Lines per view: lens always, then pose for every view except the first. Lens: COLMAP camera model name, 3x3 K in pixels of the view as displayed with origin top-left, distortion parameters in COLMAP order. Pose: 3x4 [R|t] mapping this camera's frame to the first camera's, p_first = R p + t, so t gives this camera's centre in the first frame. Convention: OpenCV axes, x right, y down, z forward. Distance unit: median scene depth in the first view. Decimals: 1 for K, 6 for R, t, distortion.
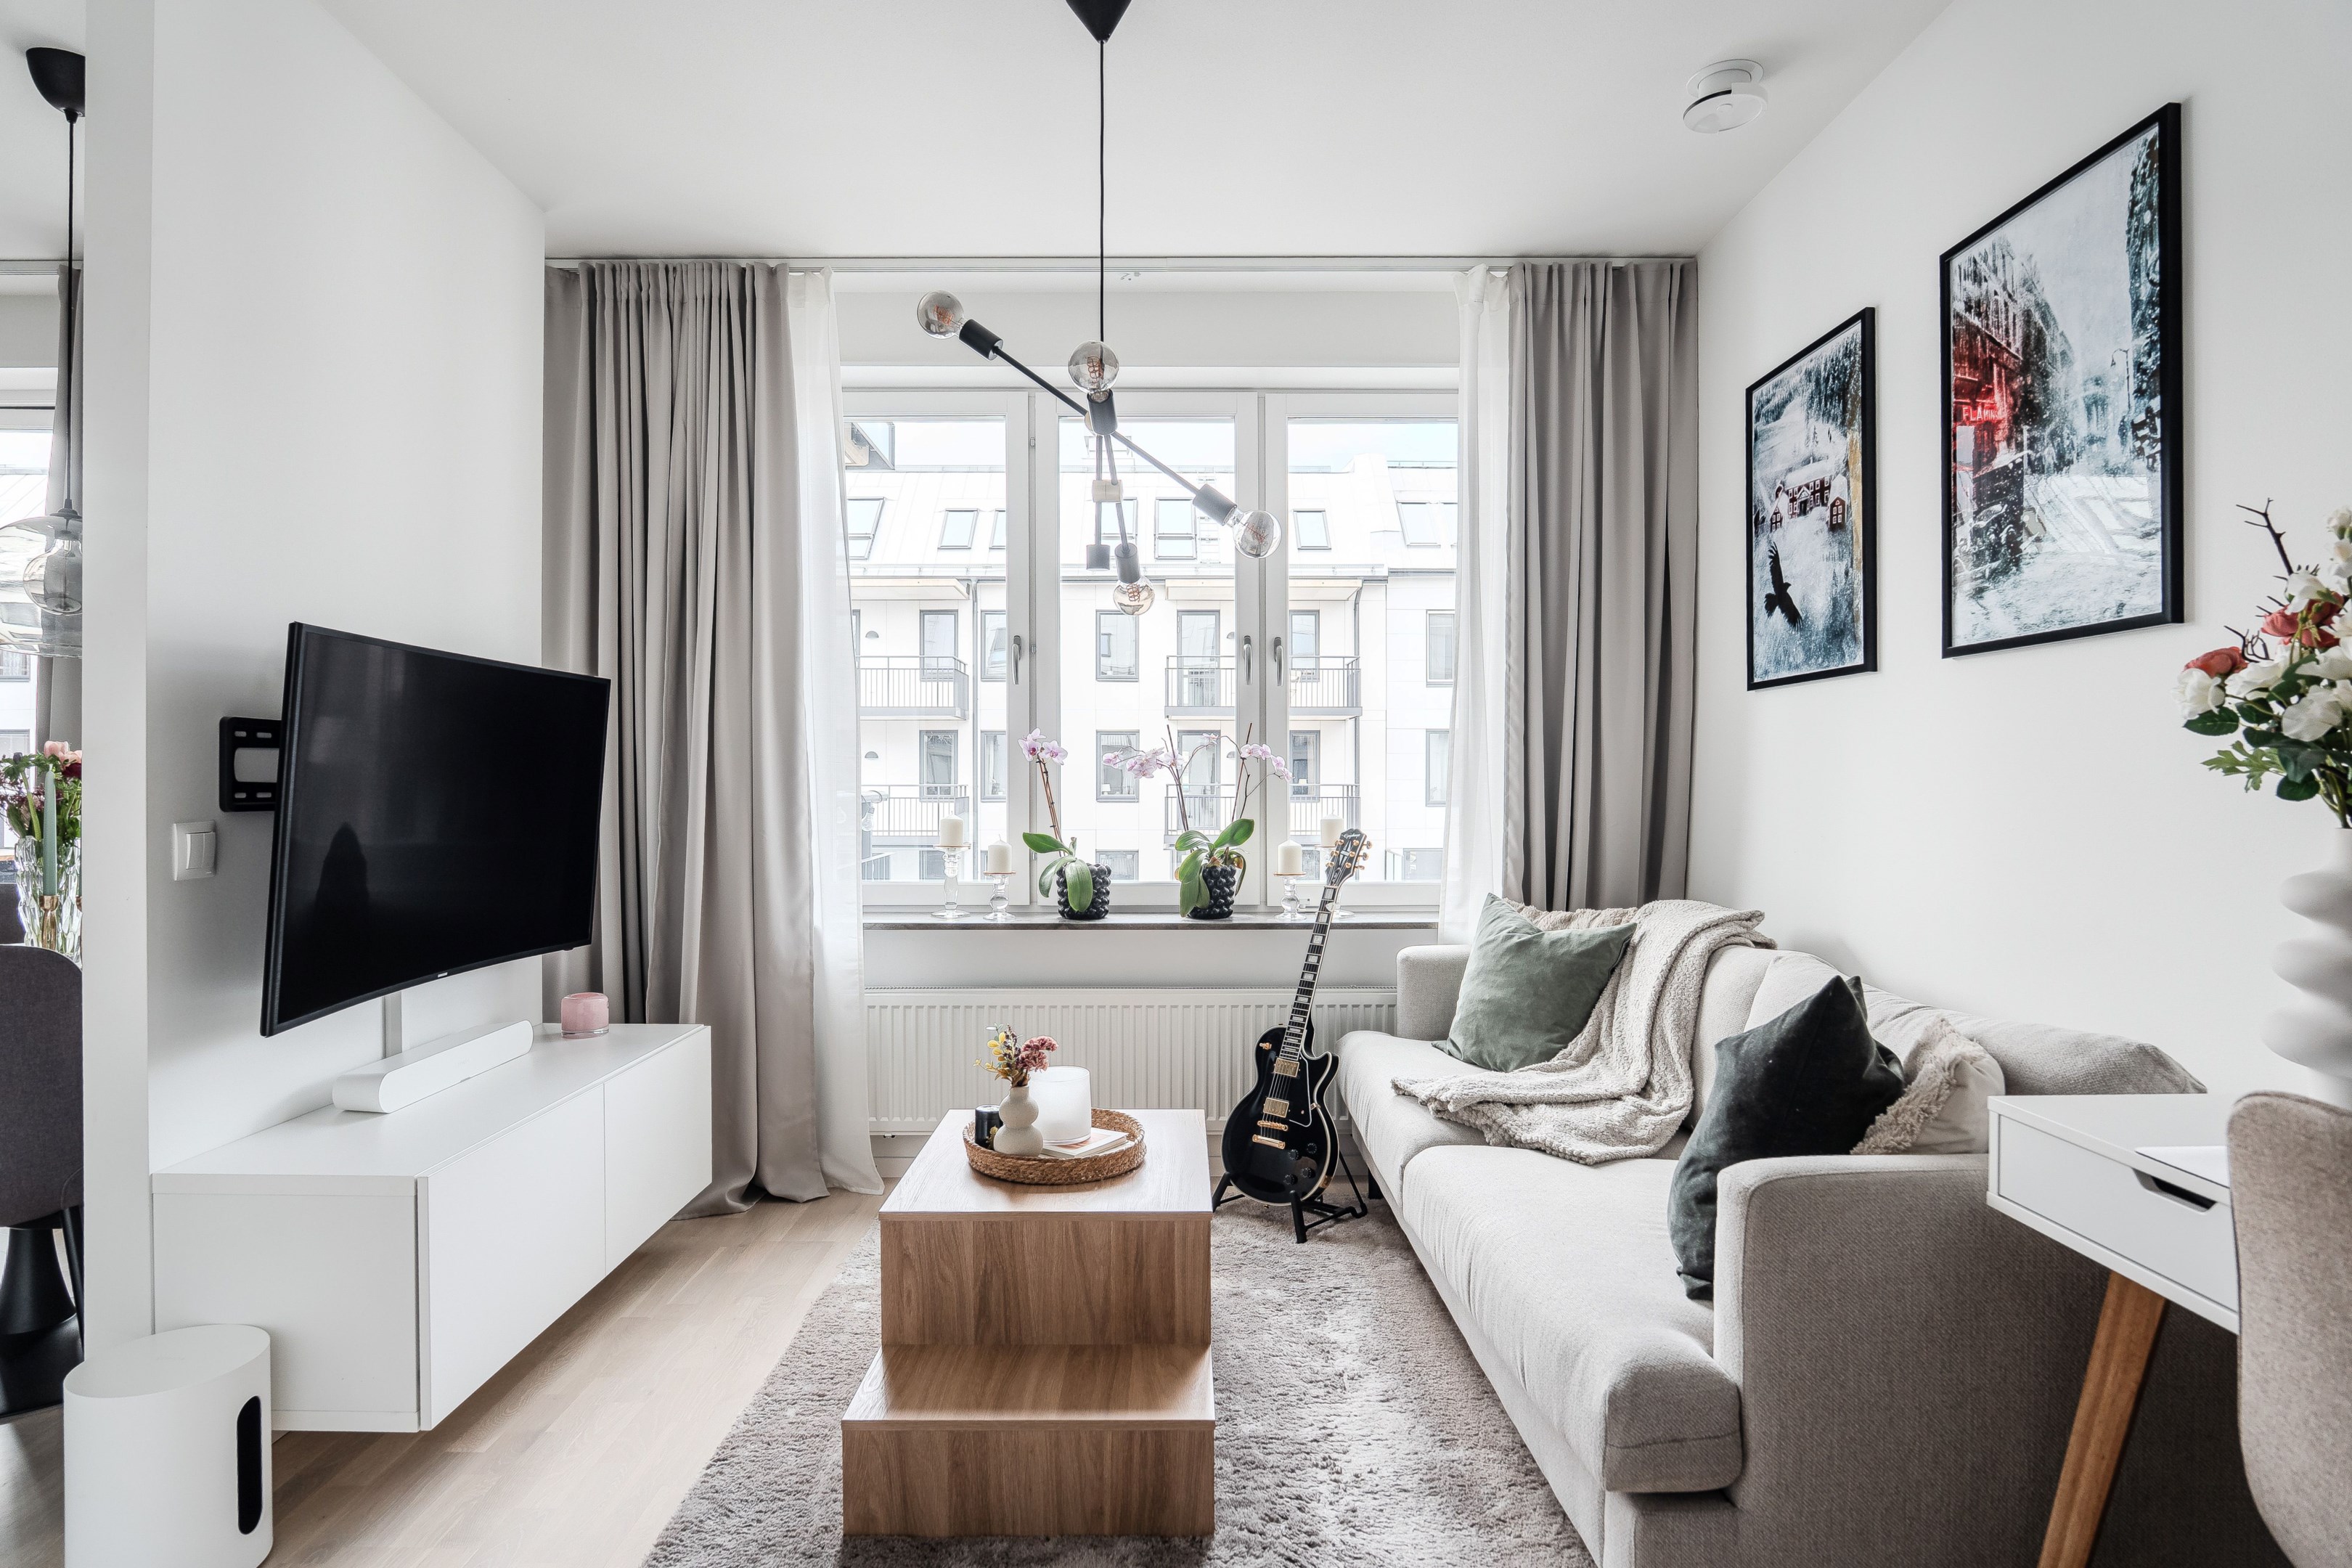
lens RADIAL K [[1284.9, 0, 1182.9], [0, 1284.9, 789.0], [0, 0, 1]] dist [-0.021475, 0.006355]
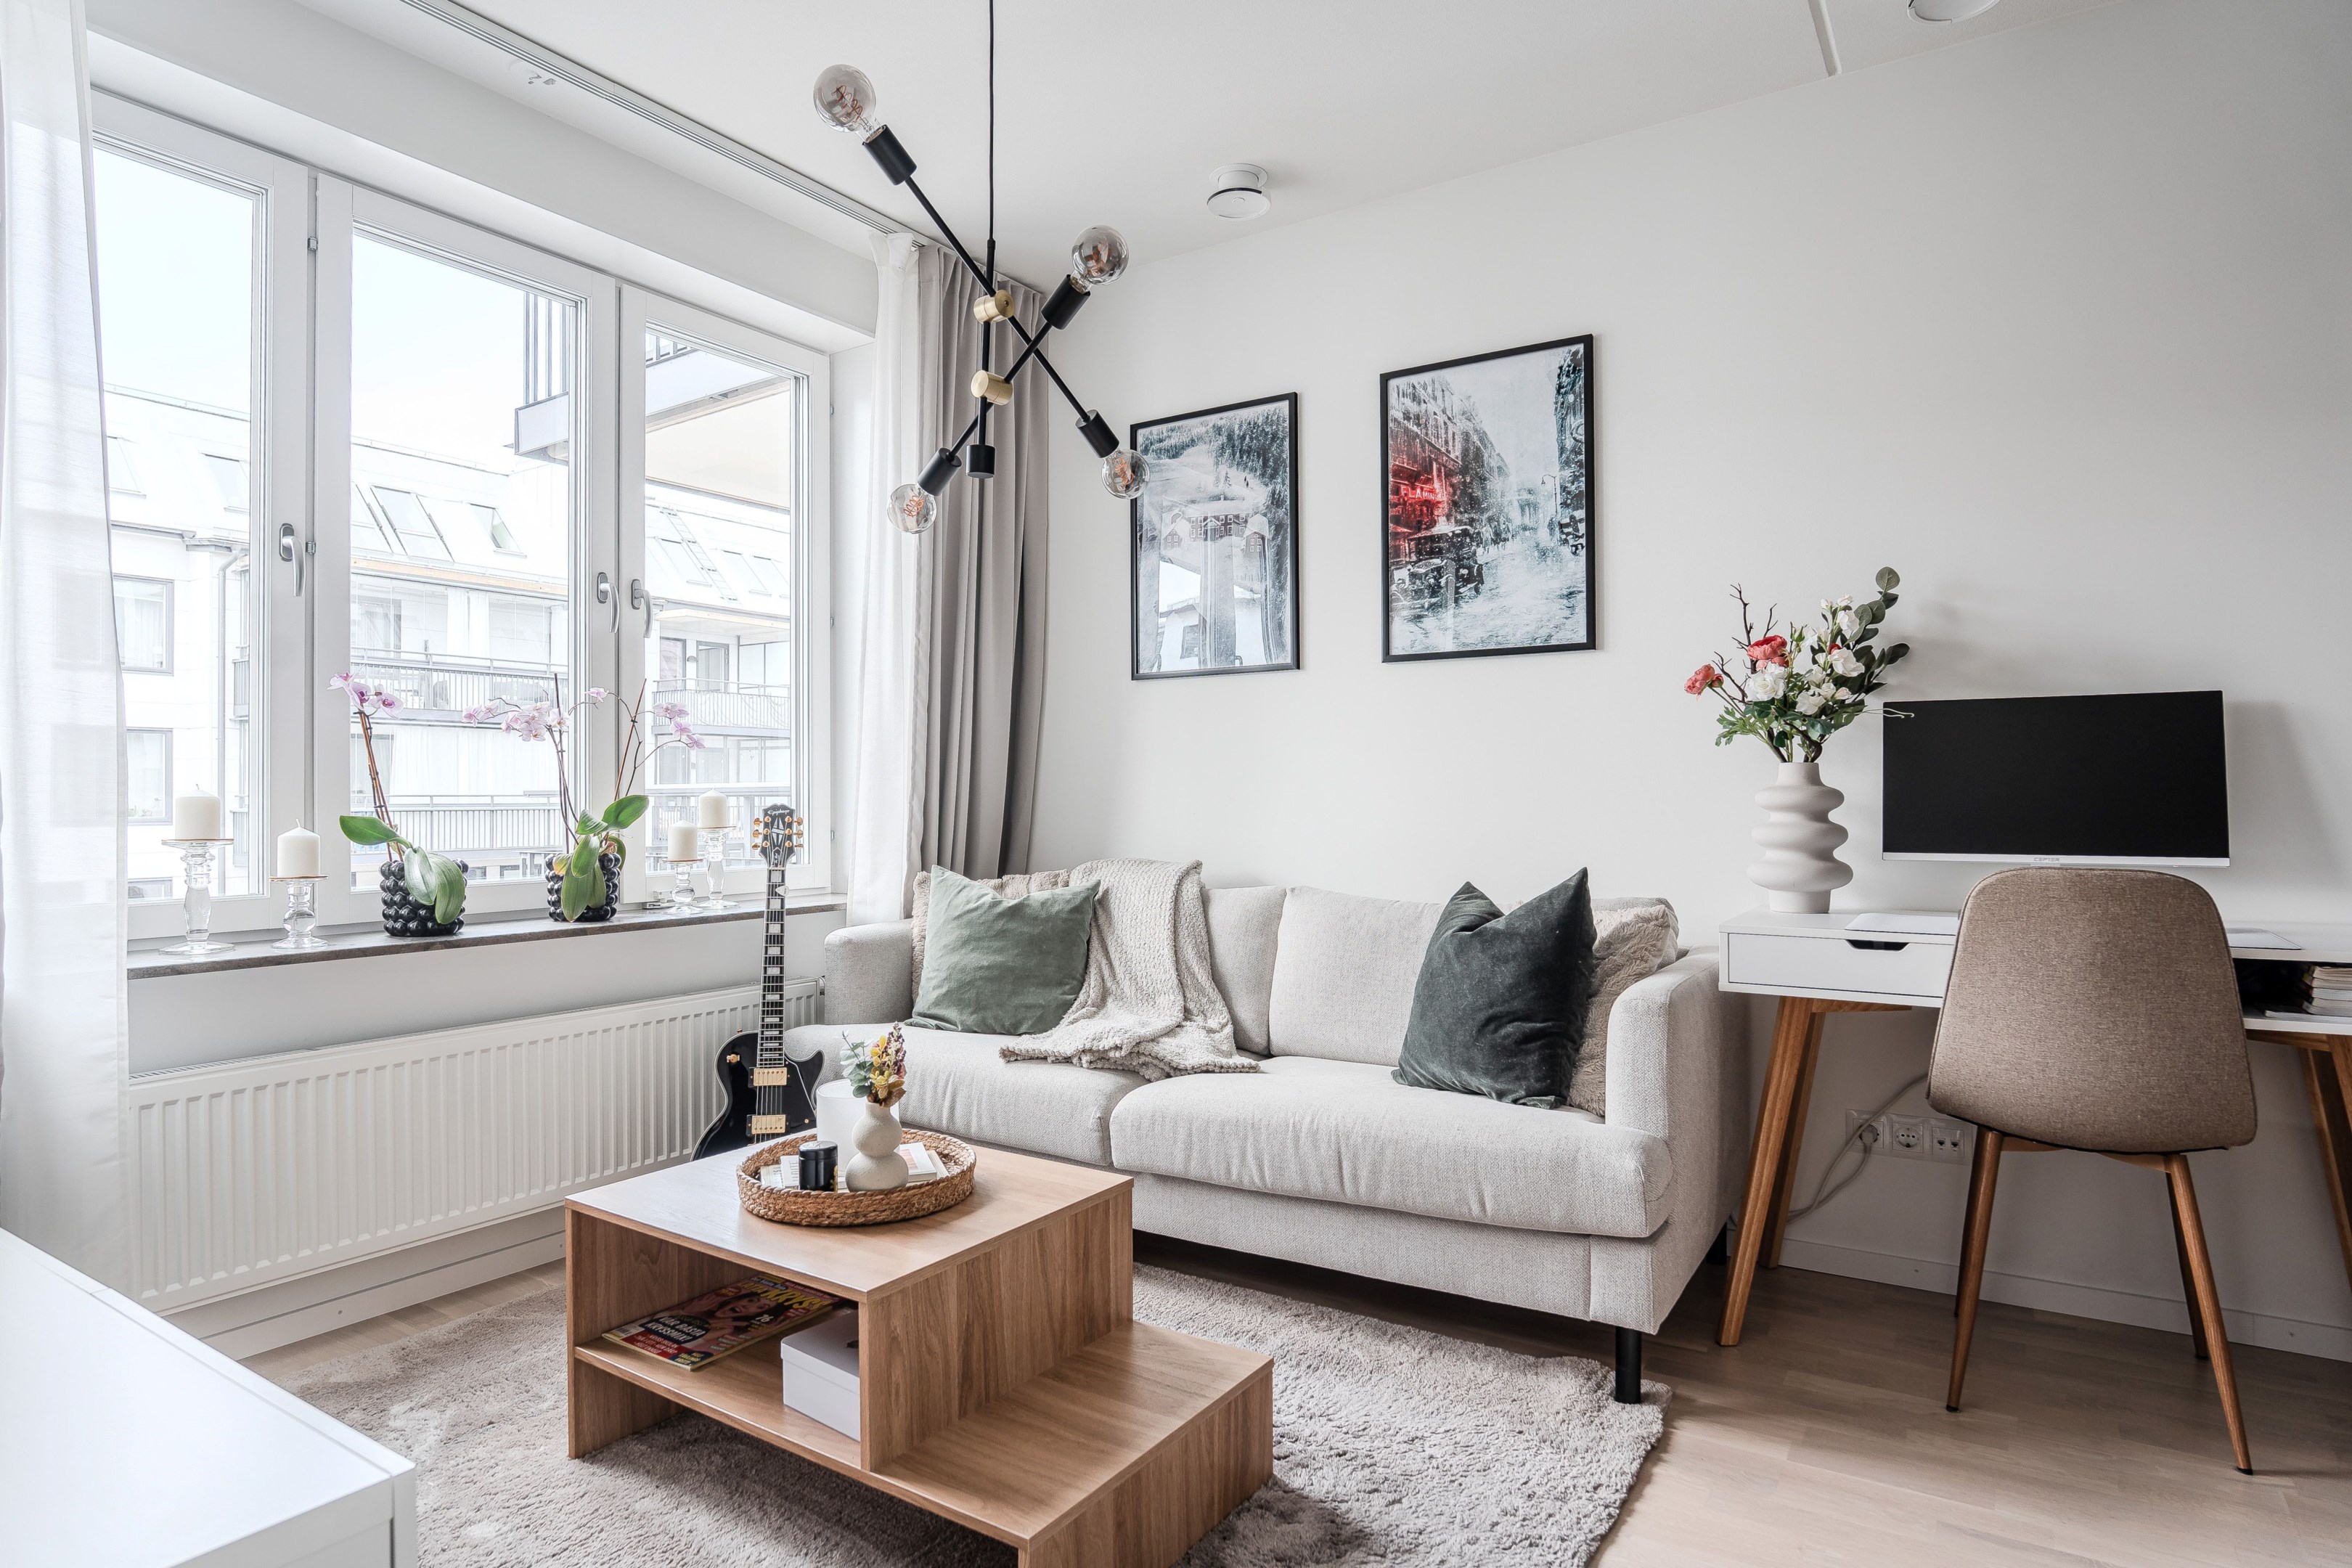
lens RADIAL K [[1284.9, 0, 1184.2], [0, 1284.9, 785.5], [0, 0, 1]] dist [-0.021475, 0.006355]
pose [[0.555241, 0.005148, 0.831674, -0.719382], [0.008231, 0.999898, -0.011685, 0.048448], [-0.831649, 0.013333, 0.555142, 0.421736]]
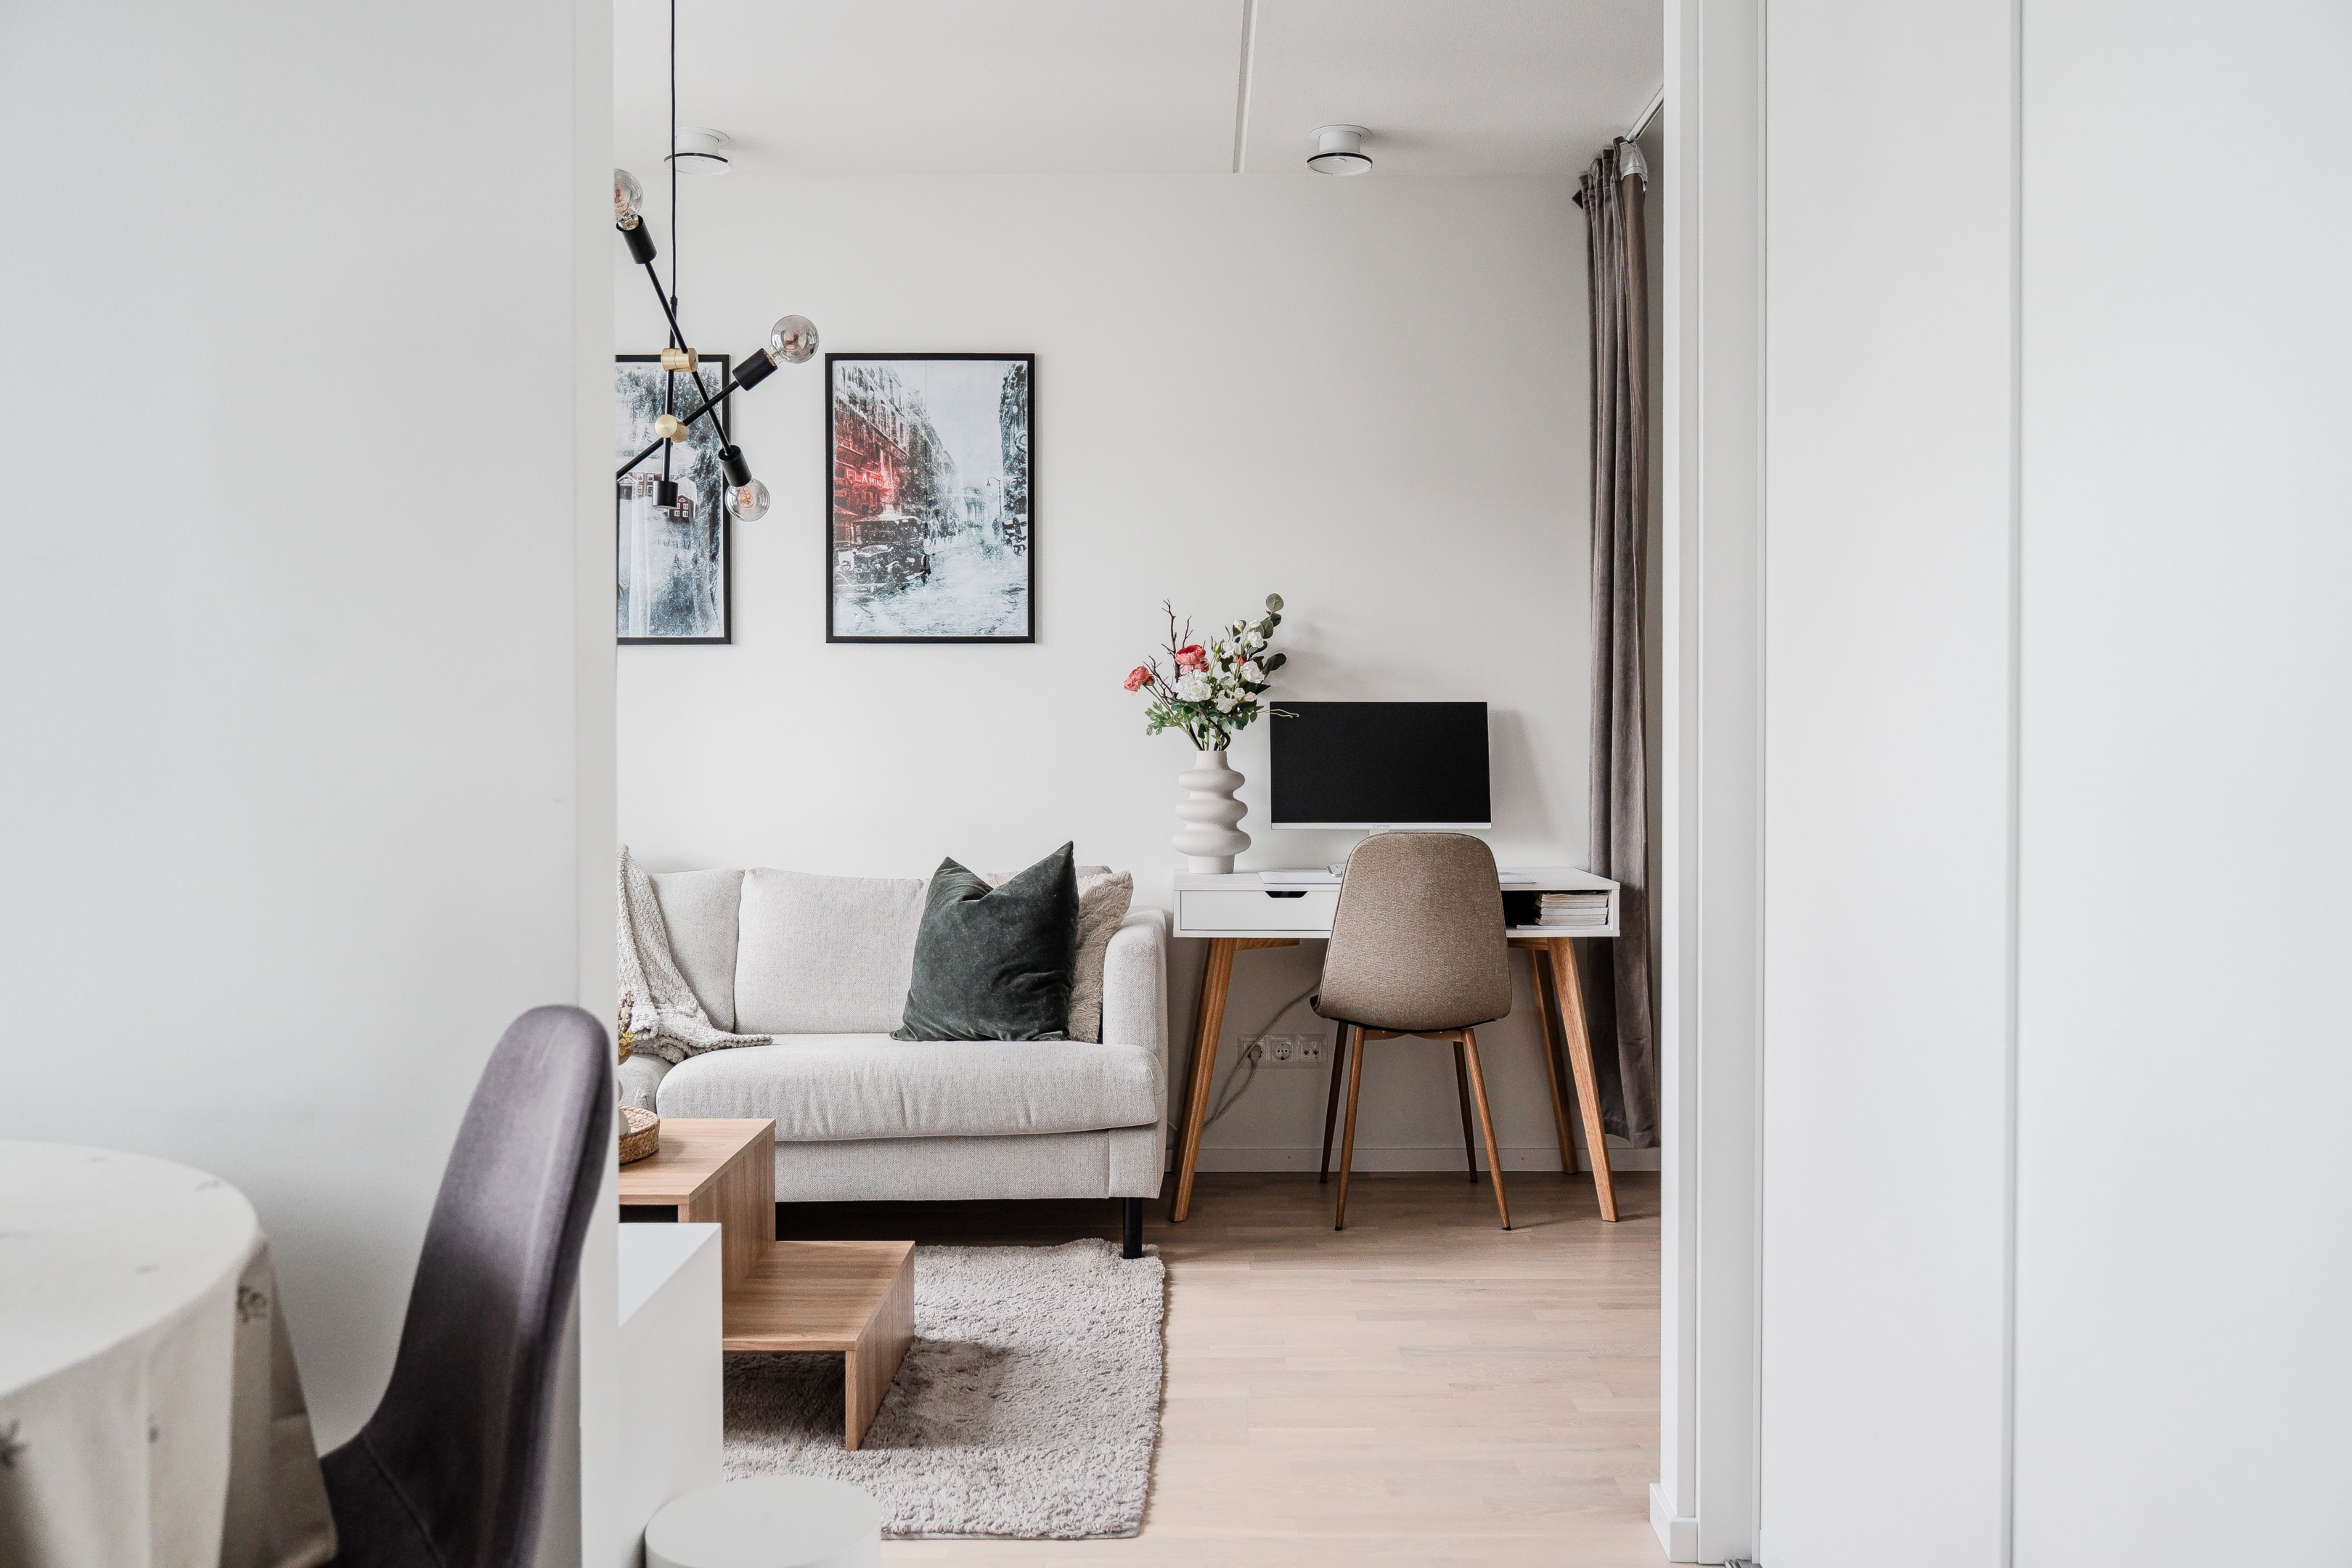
lens RADIAL K [[1877.5, 0, 1181.8], [0, 1877.5, 766.4], [0, 0, 1]] dist [0.008449, -0.000529]
pose [[0.017166, -0.014155, 0.999752, -1.521152], [0.005723, 0.999885, 0.014059, 0.006475], [-0.999836, 0.005480, 0.017245, 0.601113]]
